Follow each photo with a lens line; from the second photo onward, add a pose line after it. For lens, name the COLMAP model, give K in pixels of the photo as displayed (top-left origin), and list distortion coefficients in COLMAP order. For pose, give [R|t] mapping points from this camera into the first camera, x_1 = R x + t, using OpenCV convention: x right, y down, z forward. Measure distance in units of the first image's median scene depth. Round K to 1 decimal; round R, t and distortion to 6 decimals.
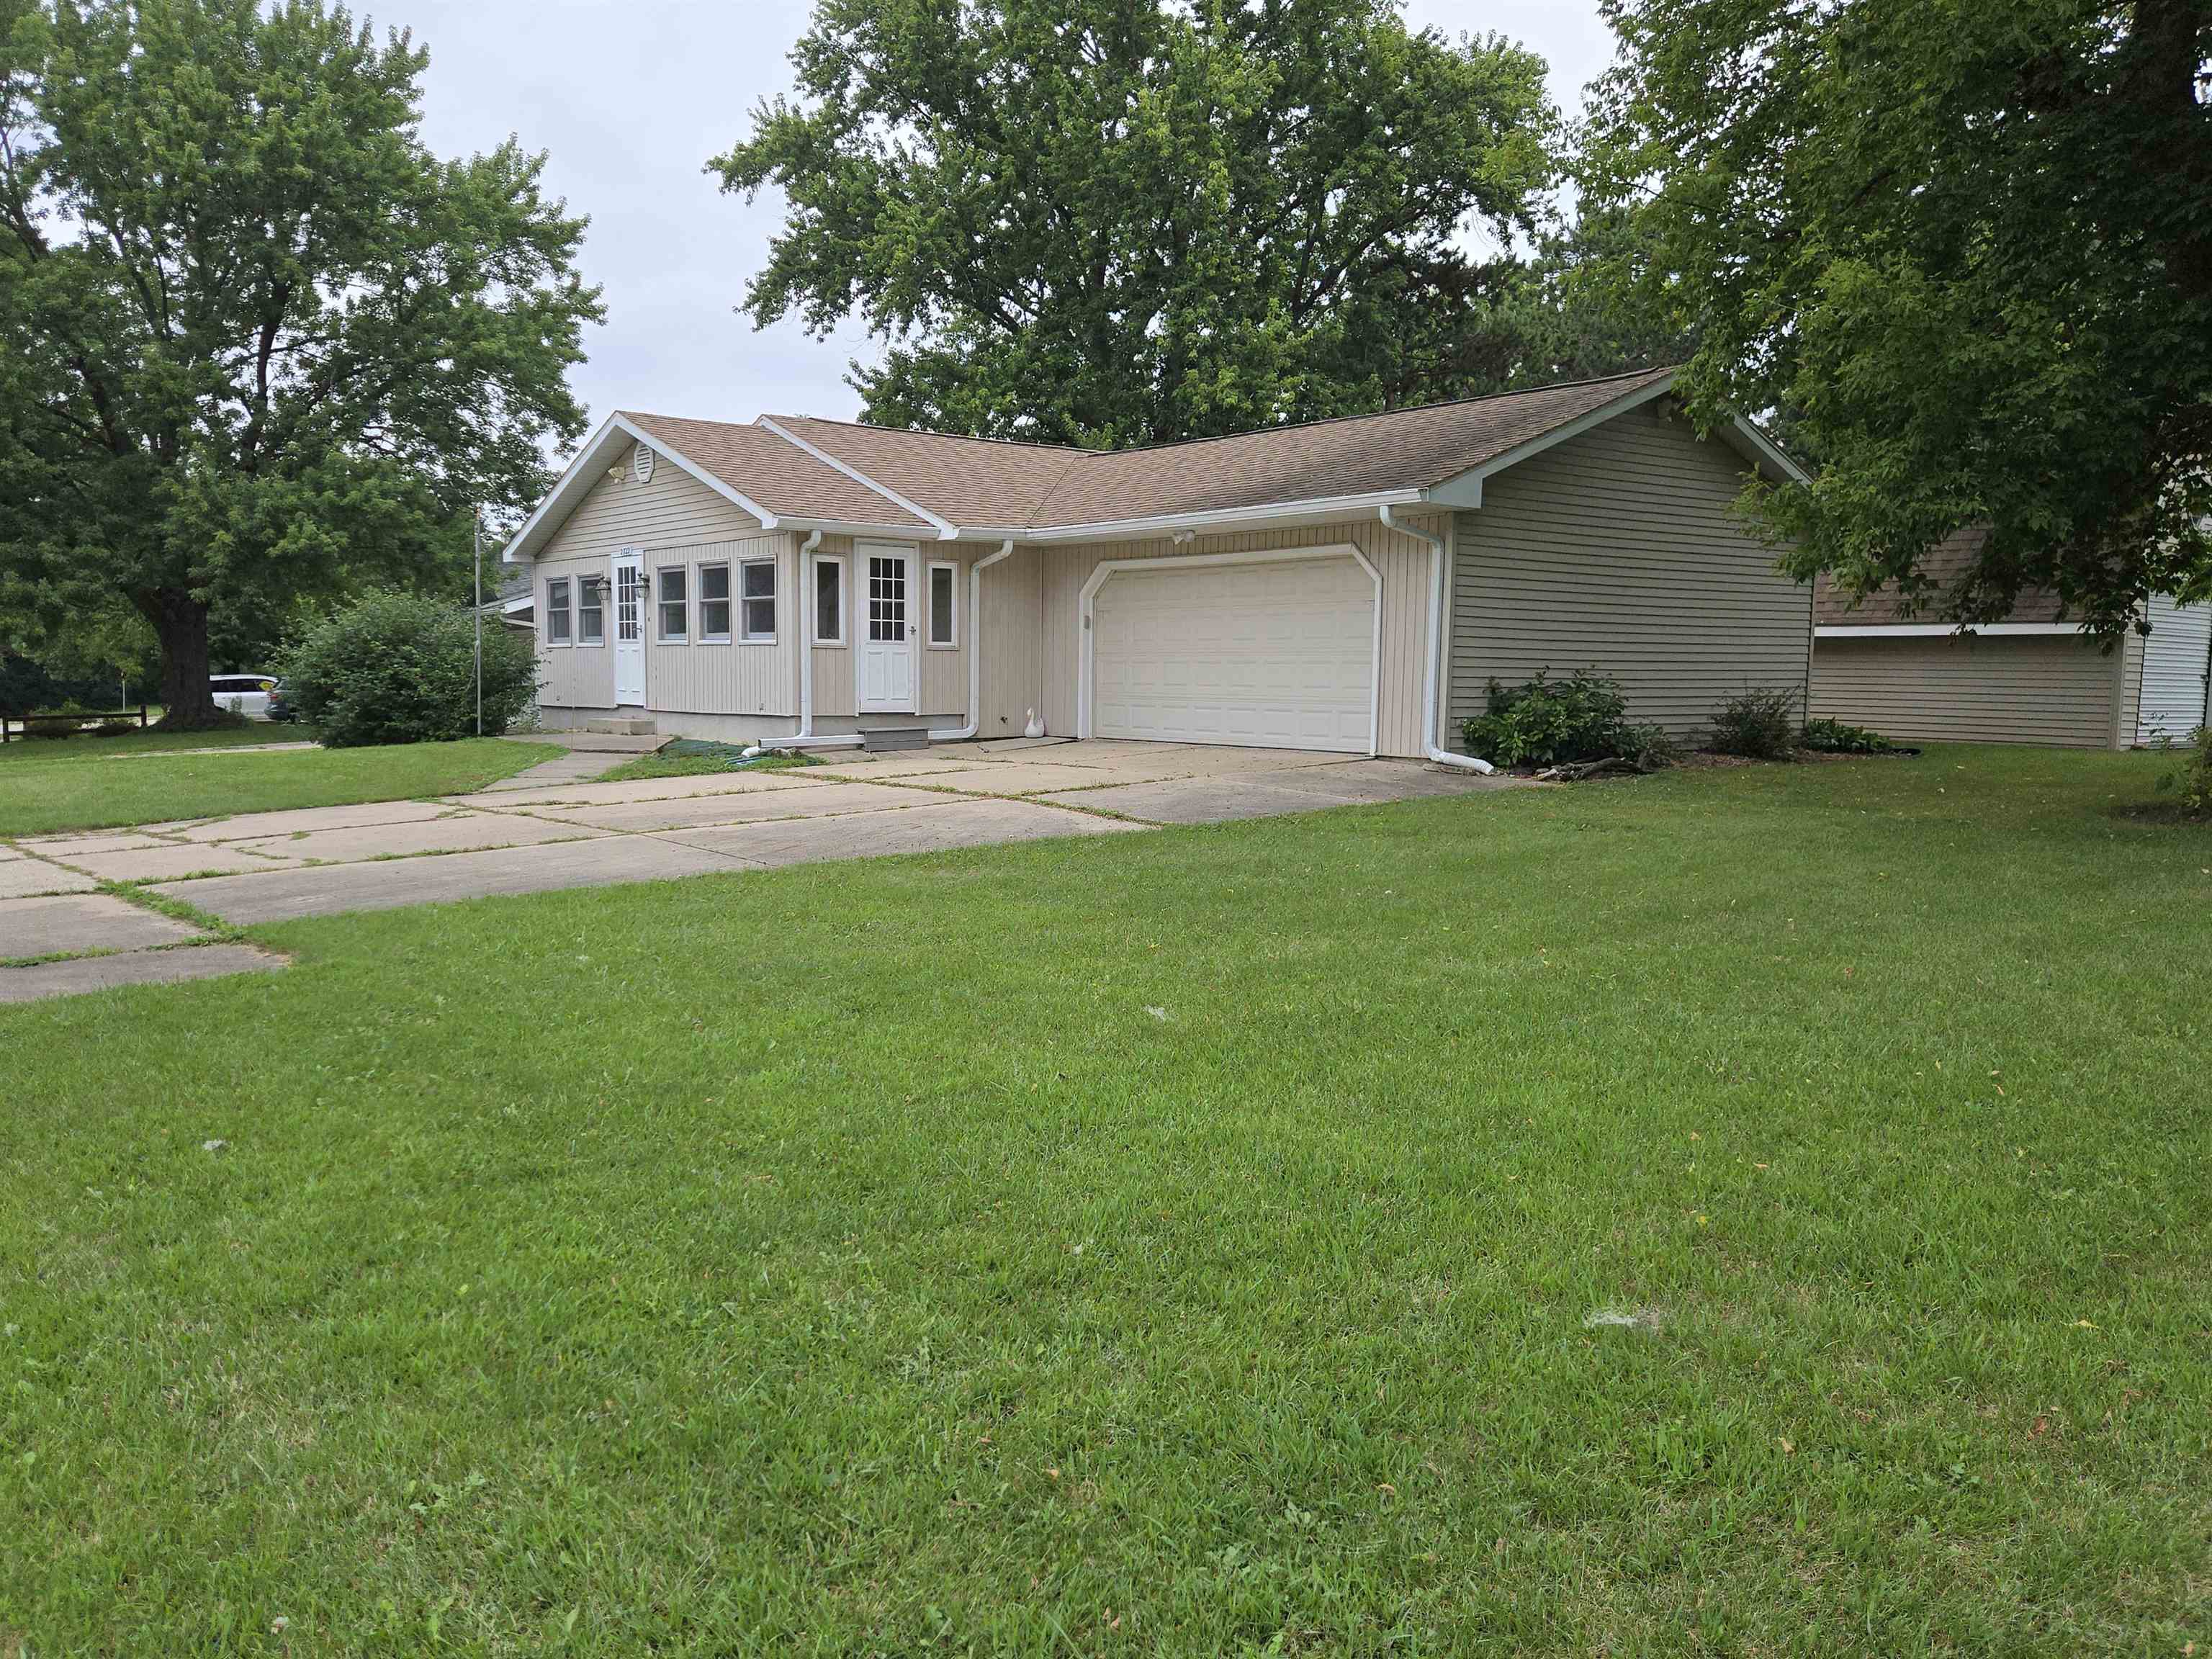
lens RADIAL K [[1704.3, 0, 1106.4], [0, 1704.3, 830.1], [0, 0, 1]] dist [0.074171, -0.010027]
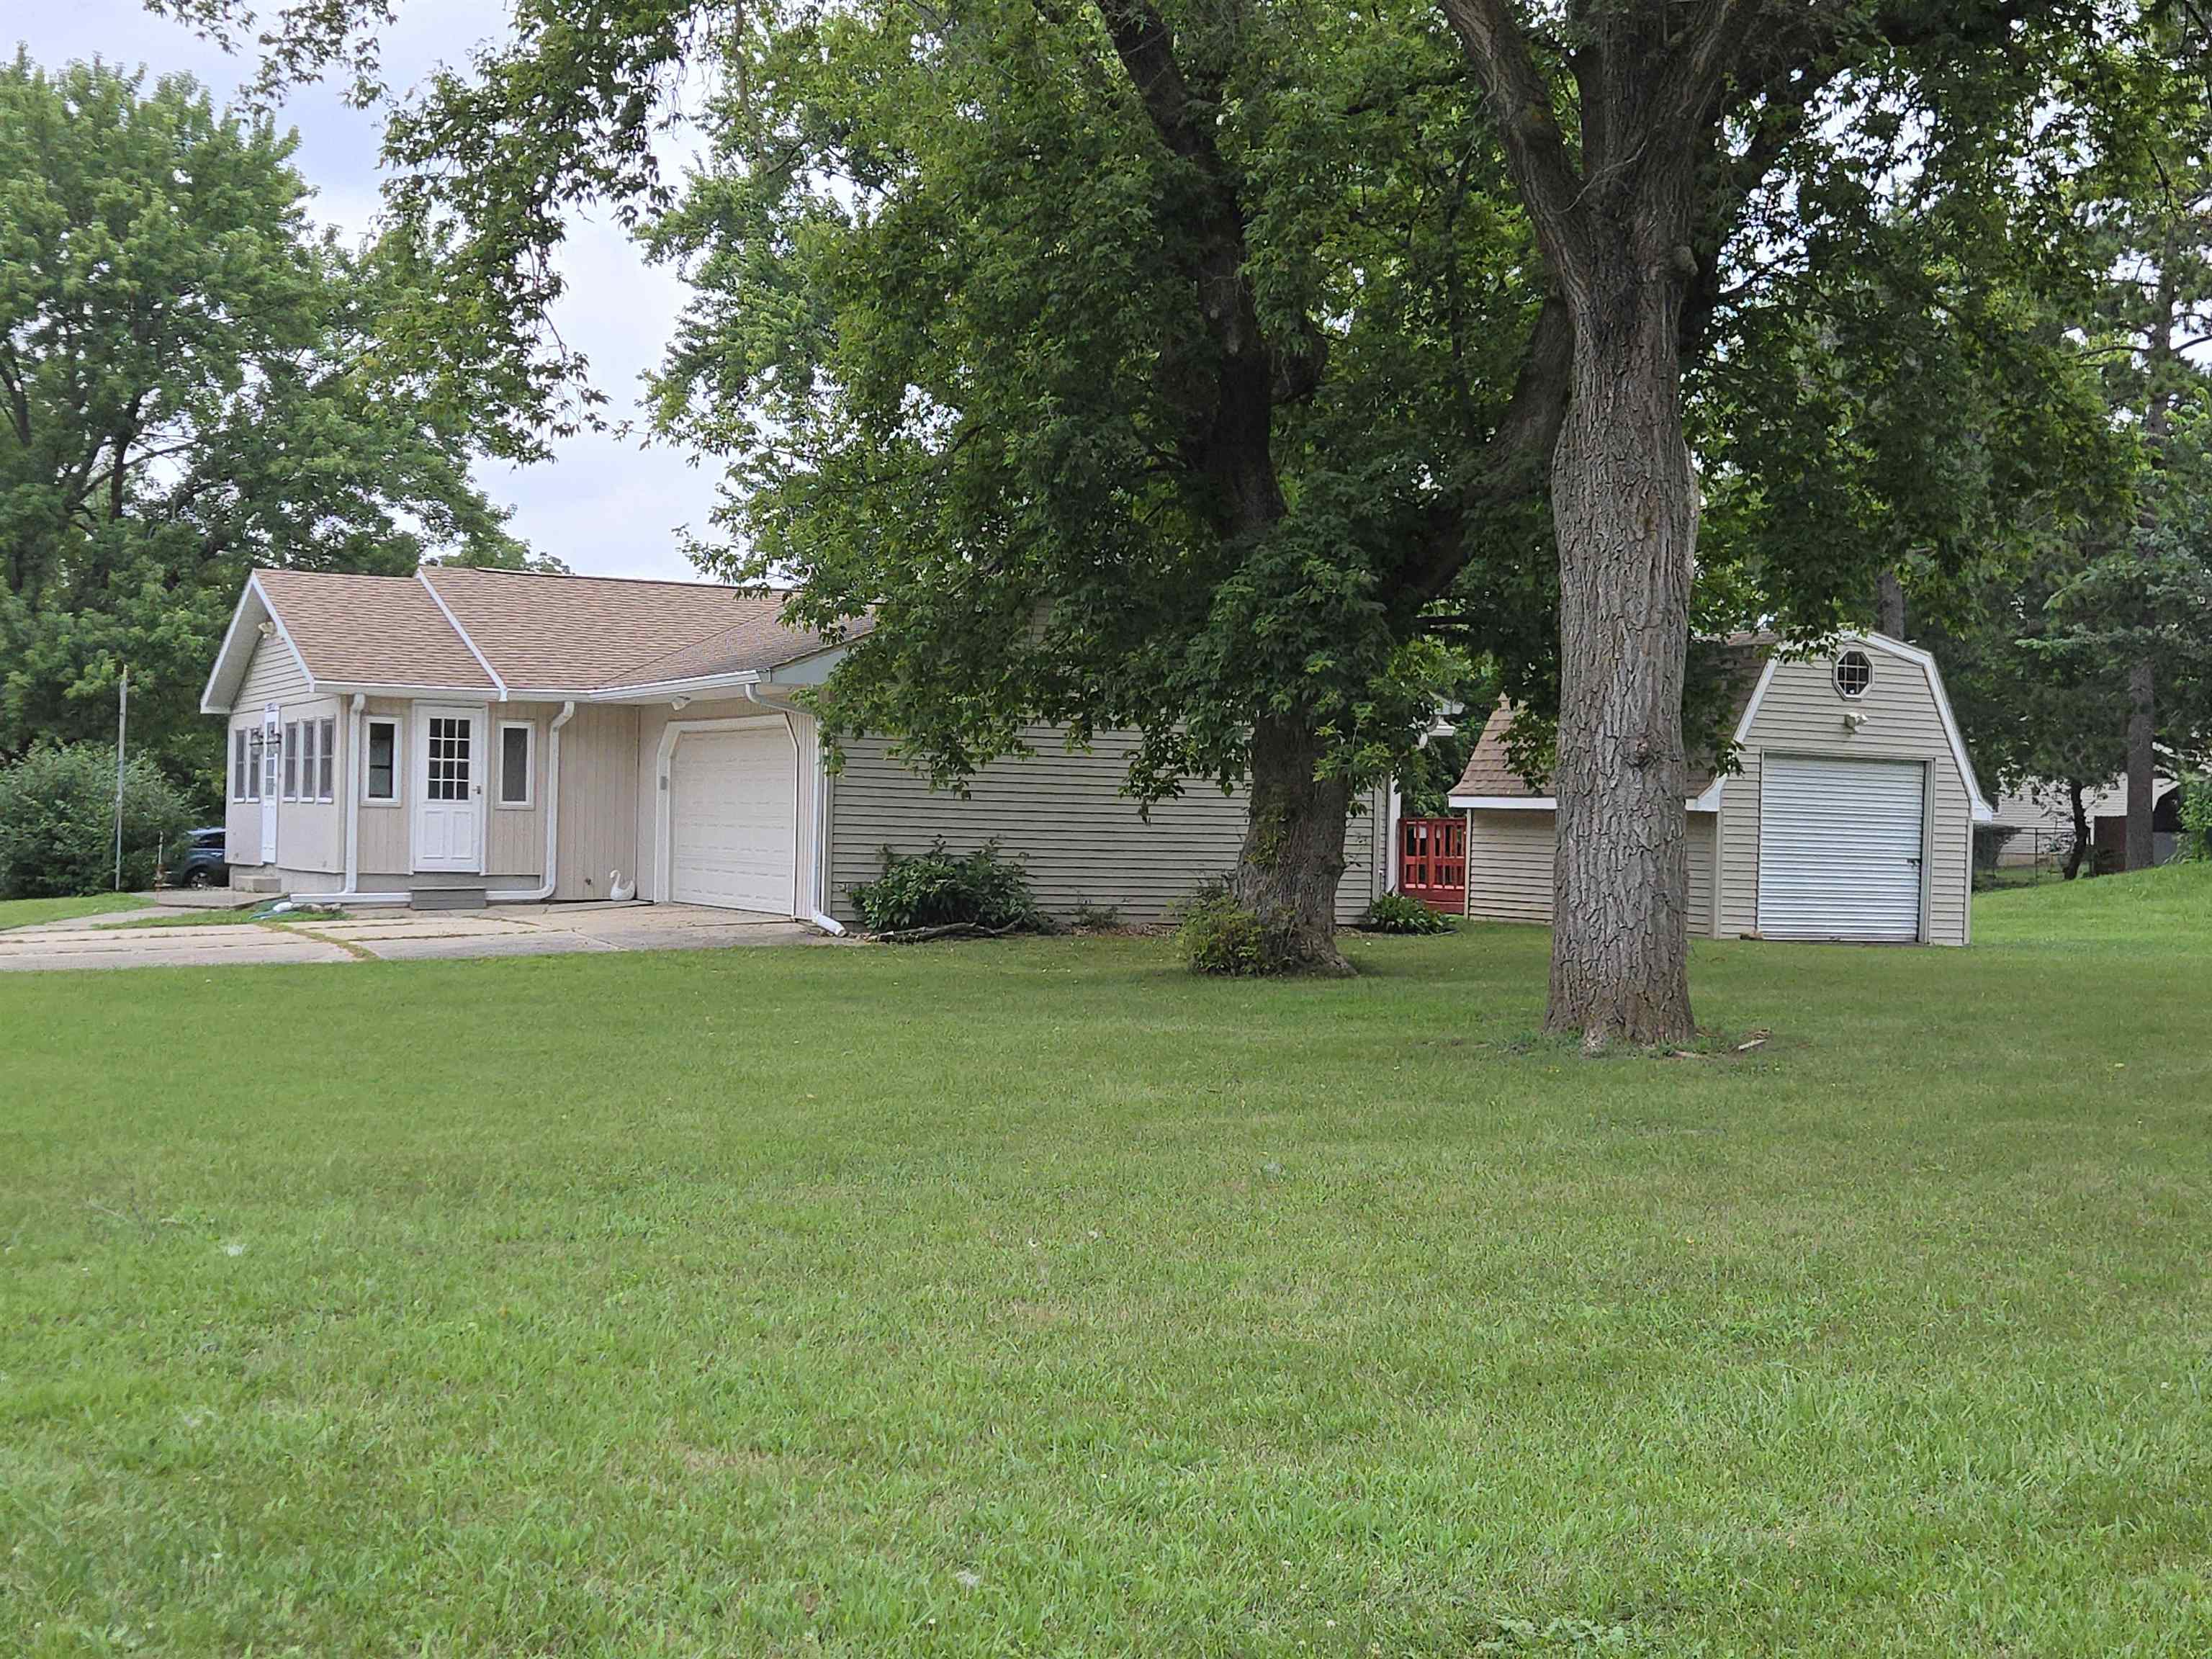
lens RADIAL K [[2742.5, 0, 1105.2], [0, 2742.5, 831.9], [0, 0, 1]] dist [0.131769, 0.000000]
pose [[0.977701, 0.013561, -0.209563, 0.570123], [-0.033071, 0.995404, -0.089878, 0.039353], [0.207381, 0.094804, 0.973656, -0.481076]]
